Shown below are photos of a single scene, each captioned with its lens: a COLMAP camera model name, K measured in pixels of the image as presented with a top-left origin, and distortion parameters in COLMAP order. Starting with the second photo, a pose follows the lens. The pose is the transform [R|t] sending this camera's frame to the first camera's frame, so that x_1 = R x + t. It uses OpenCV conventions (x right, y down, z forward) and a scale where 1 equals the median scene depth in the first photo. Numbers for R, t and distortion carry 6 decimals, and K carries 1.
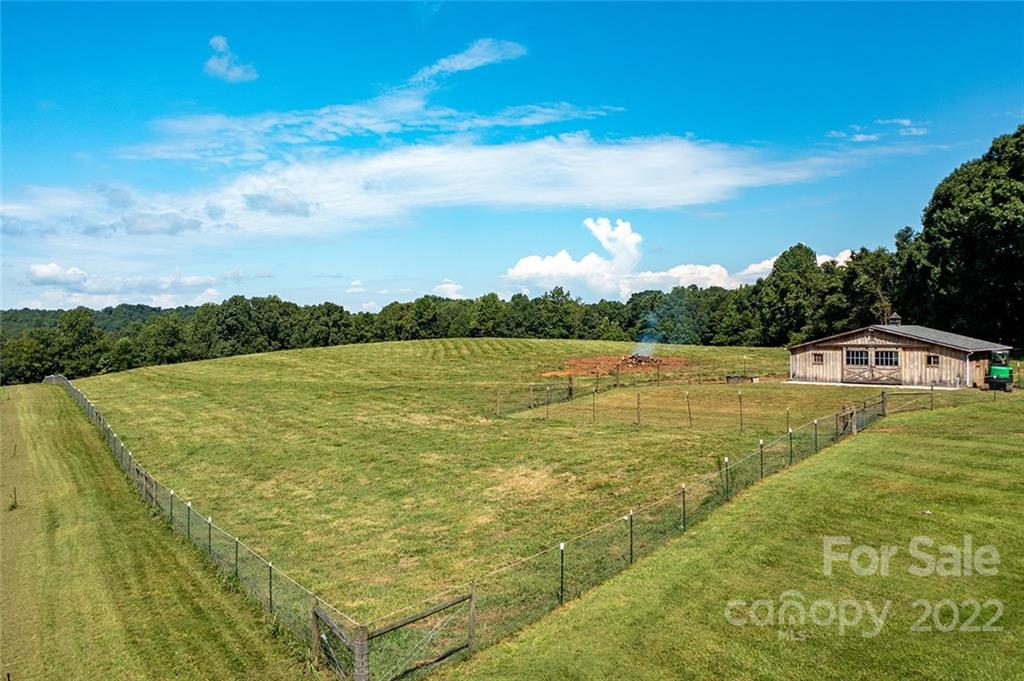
lens RADIAL K [[813.2, 0, 508.7], [0, 813.2, 338.5], [0, 0, 1]] dist [-0.012034, -0.005496]
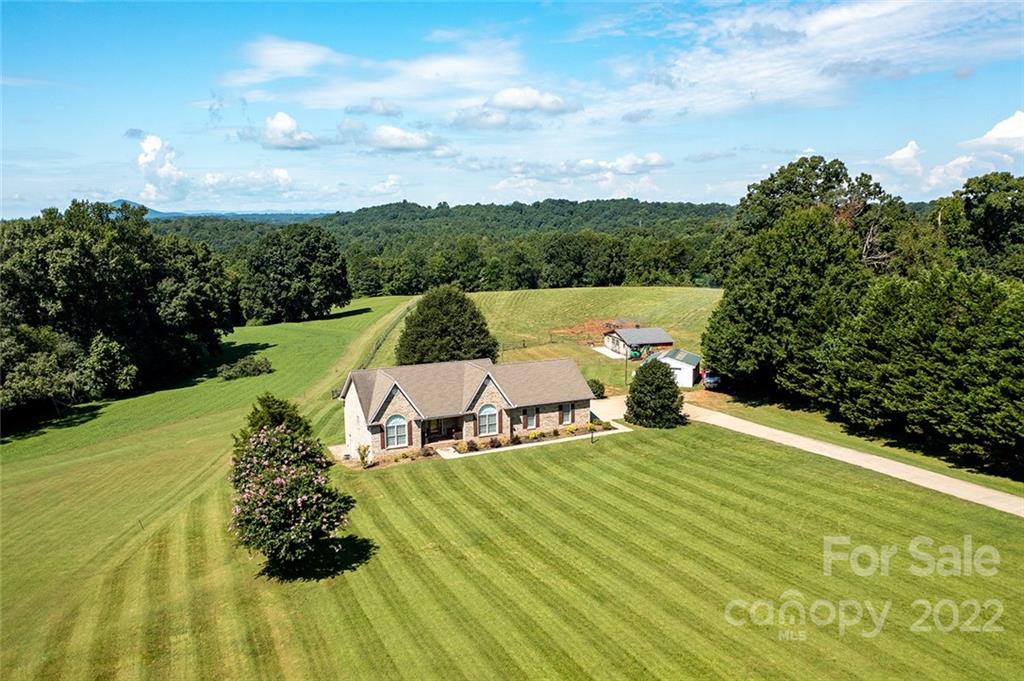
lens RADIAL K [[811.9, 0, 506.7], [0, 811.9, 326.5], [0, 0, 1]] dist [-0.003911, 0.002028]
pose [[0.866259, 0.064932, -0.495358, 1.416400], [0.002798, 0.990872, 0.134778, -0.371705], [0.499588, -0.118139, 0.858169, -1.363137]]
